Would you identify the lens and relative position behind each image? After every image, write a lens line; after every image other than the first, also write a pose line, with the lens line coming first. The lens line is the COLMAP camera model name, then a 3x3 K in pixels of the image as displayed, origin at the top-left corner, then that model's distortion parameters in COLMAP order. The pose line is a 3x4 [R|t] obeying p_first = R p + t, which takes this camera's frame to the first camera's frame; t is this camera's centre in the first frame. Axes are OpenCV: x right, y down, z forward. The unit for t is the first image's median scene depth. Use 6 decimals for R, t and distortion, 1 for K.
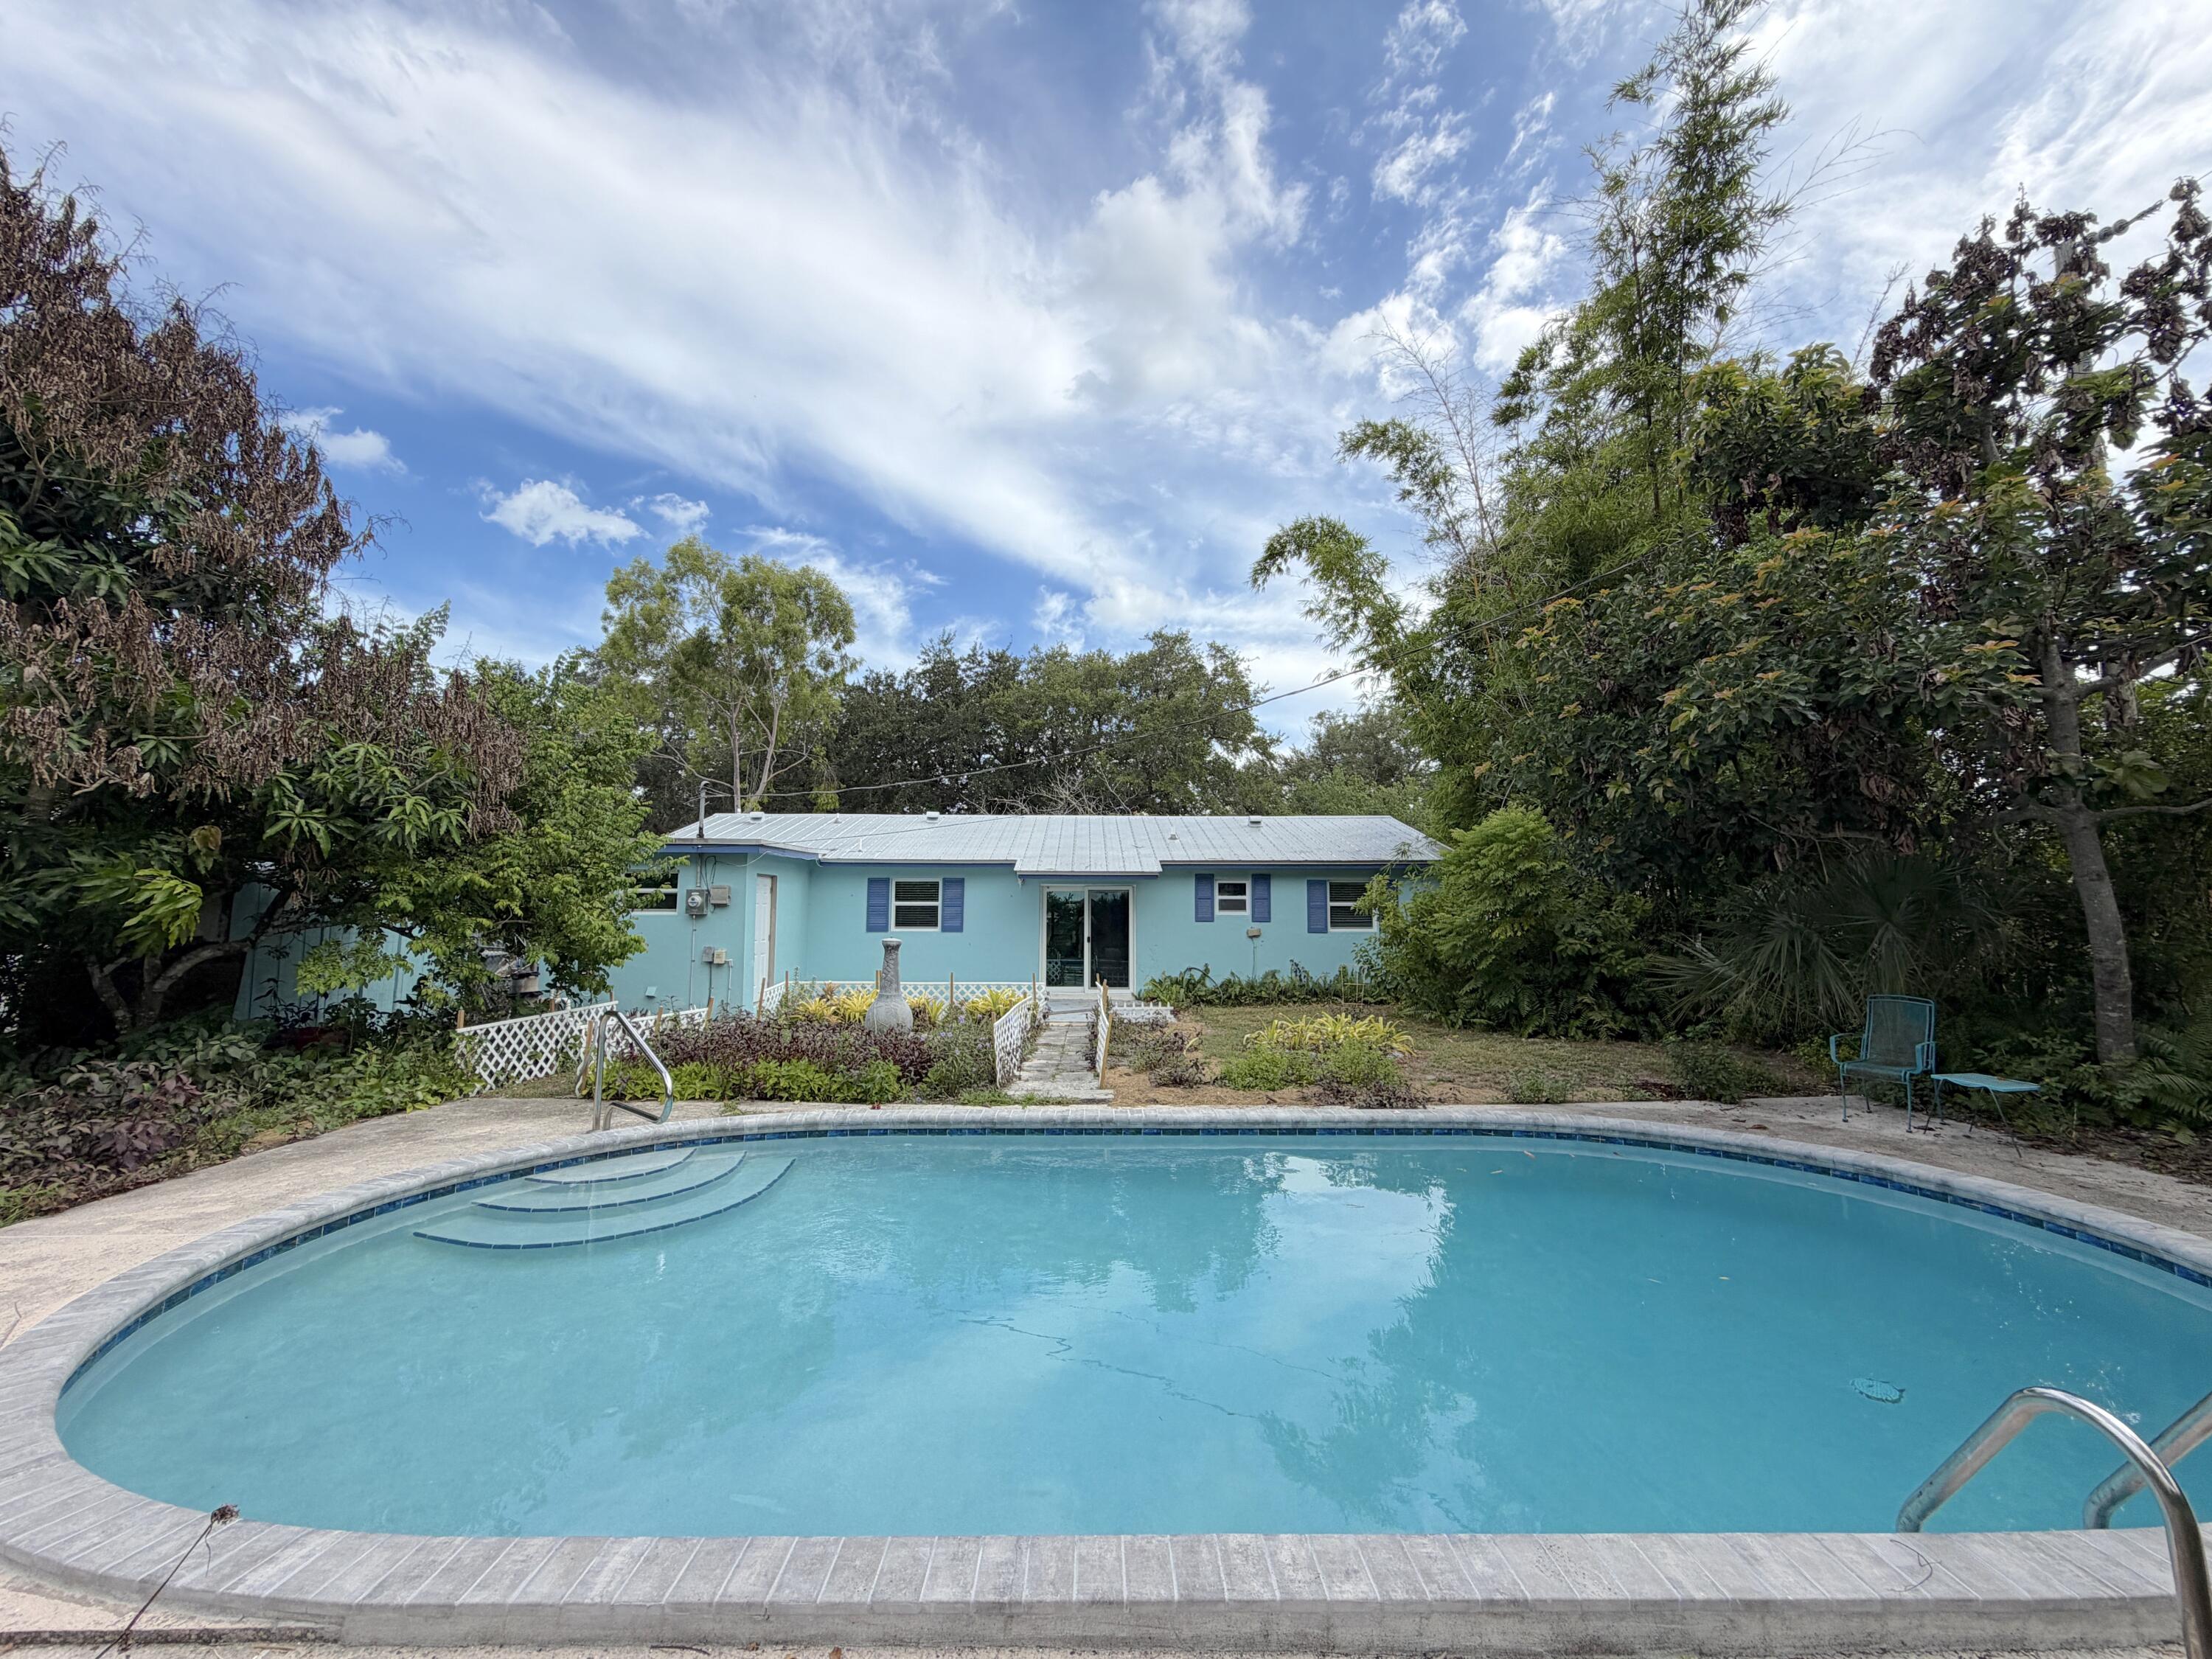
lens RADIAL K [[879.1, 0, 1099.5], [0, 879.1, 827.6], [0, 0, 1]] dist [-0.003299, -0.000016]
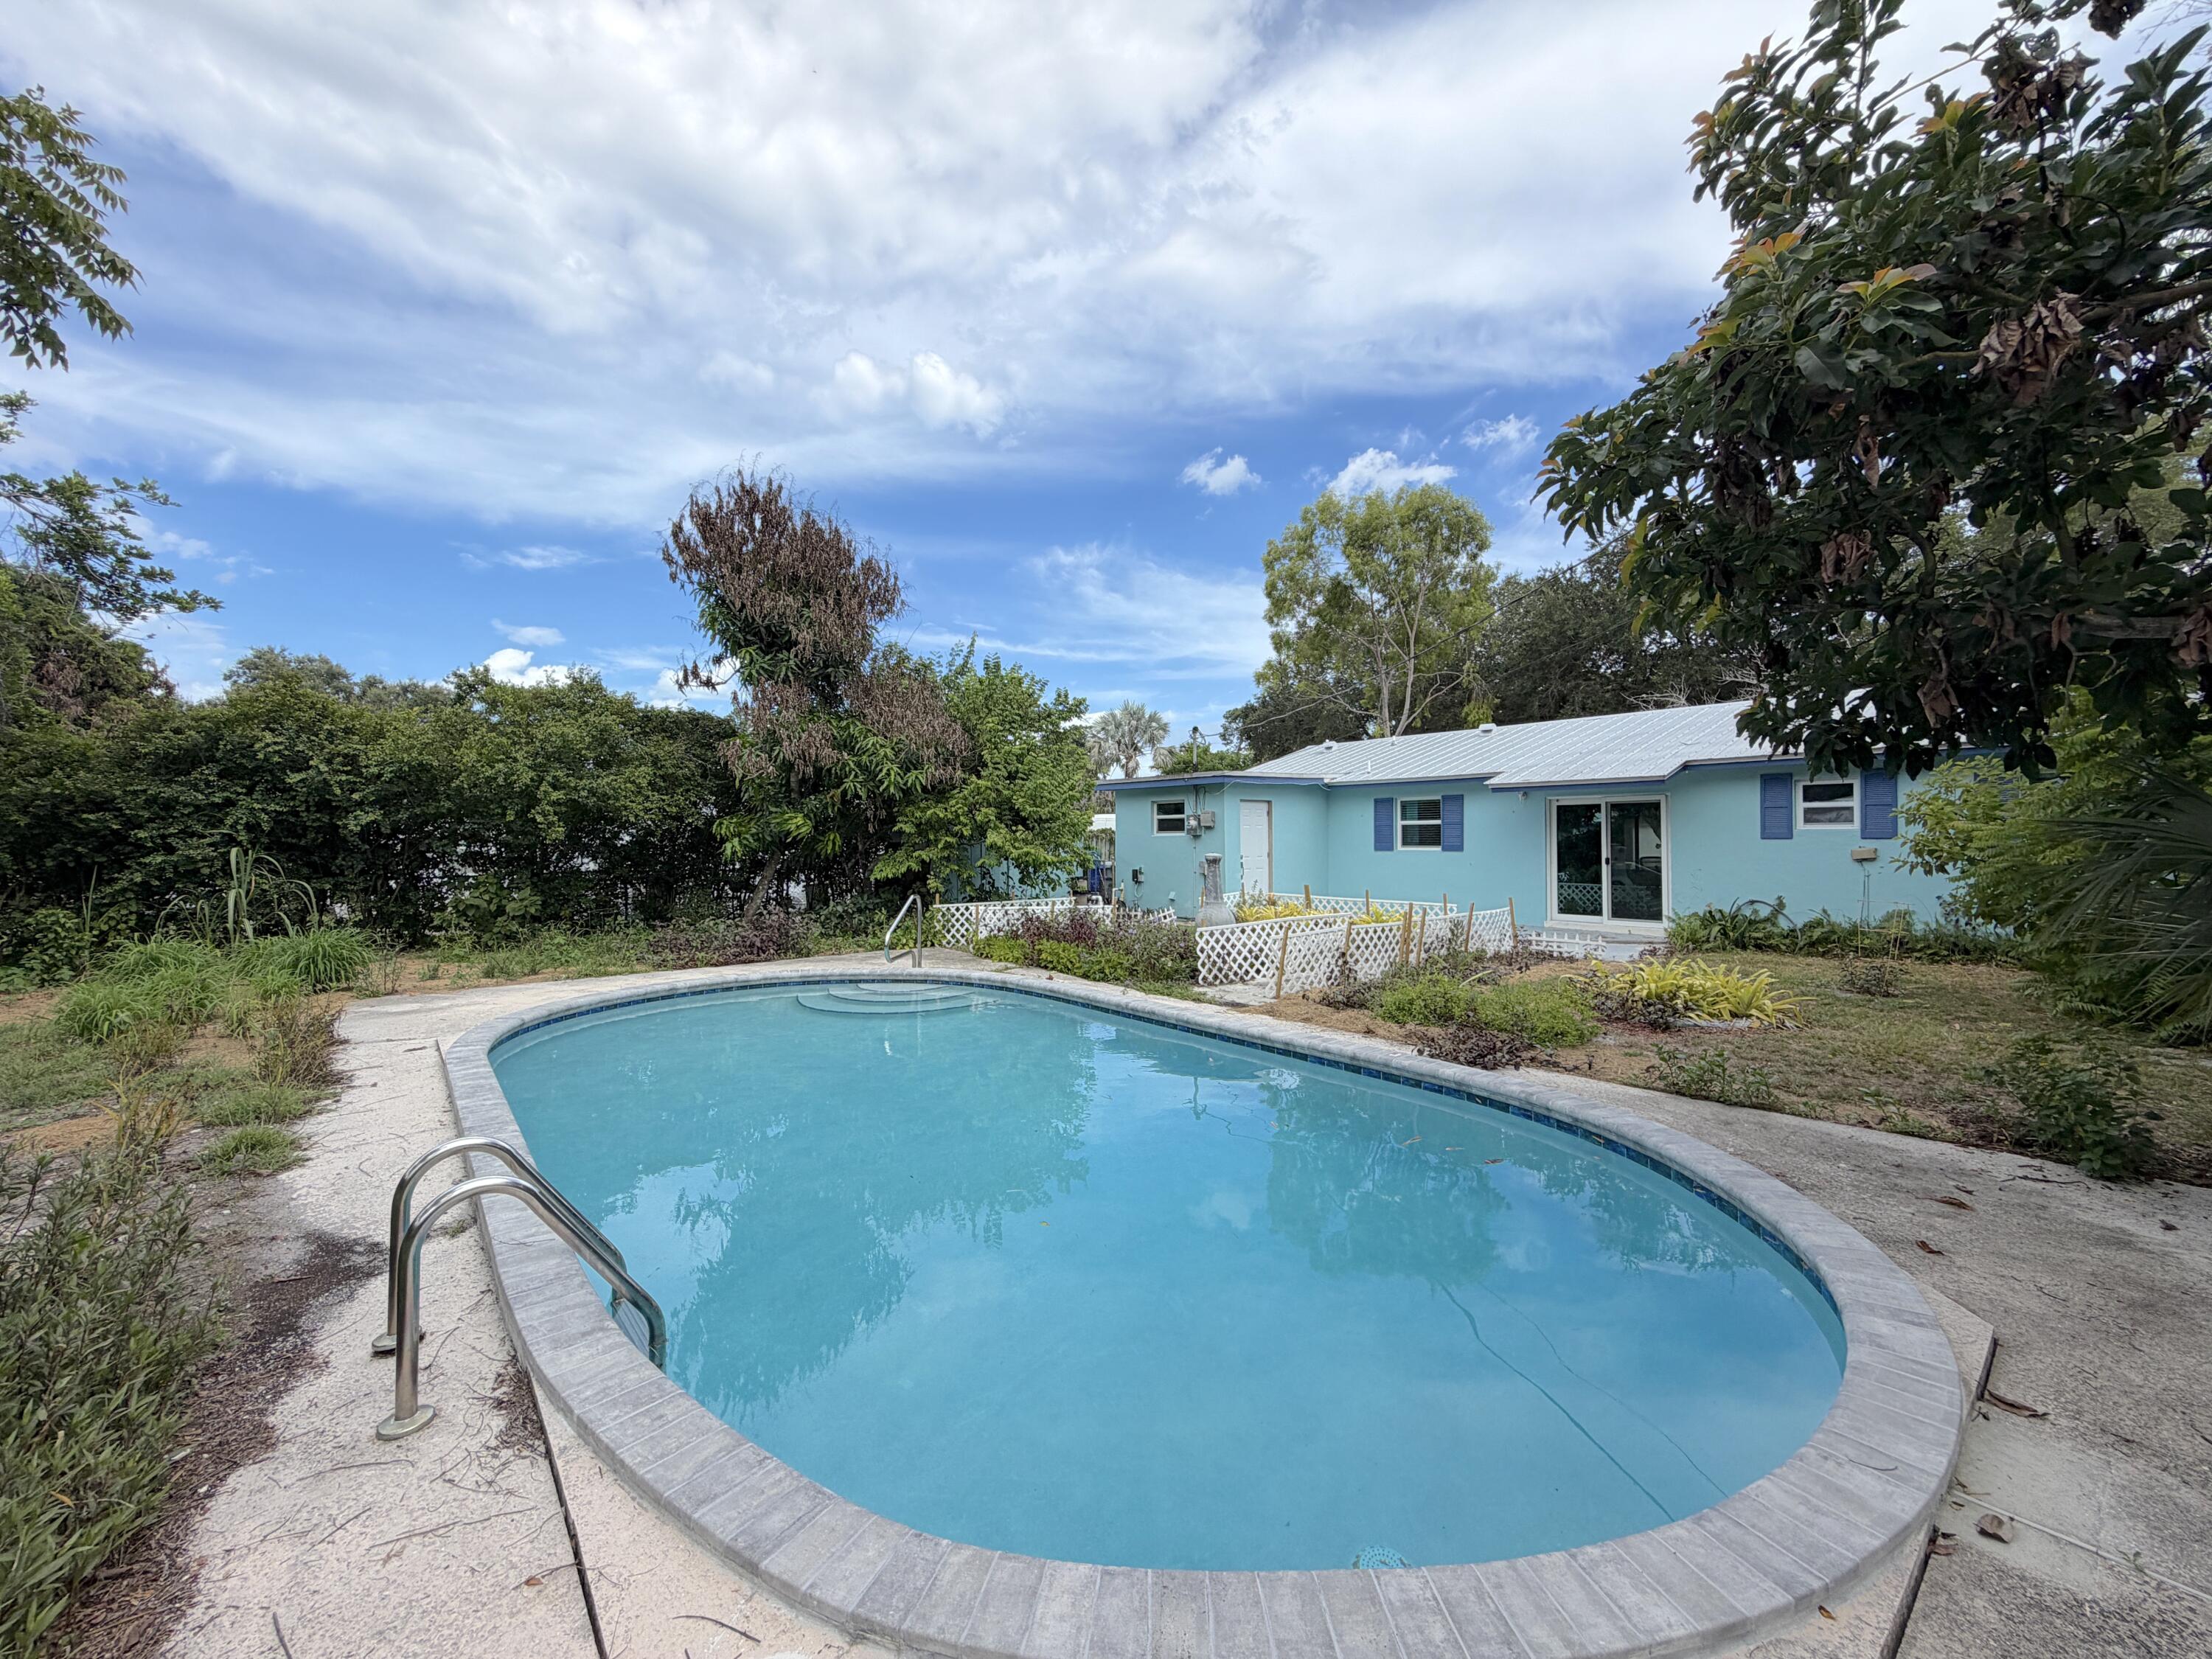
lens RADIAL K [[879.1, 0, 1108.1], [0, 879.1, 838.0], [0, 0, 1]] dist [-0.003299, -0.000016]
pose [[0.623372, -0.006846, -0.781896, 0.344093], [0.083874, 0.994778, 0.058159, 0.017084], [0.777414, -0.101836, 0.620690, 0.114371]]
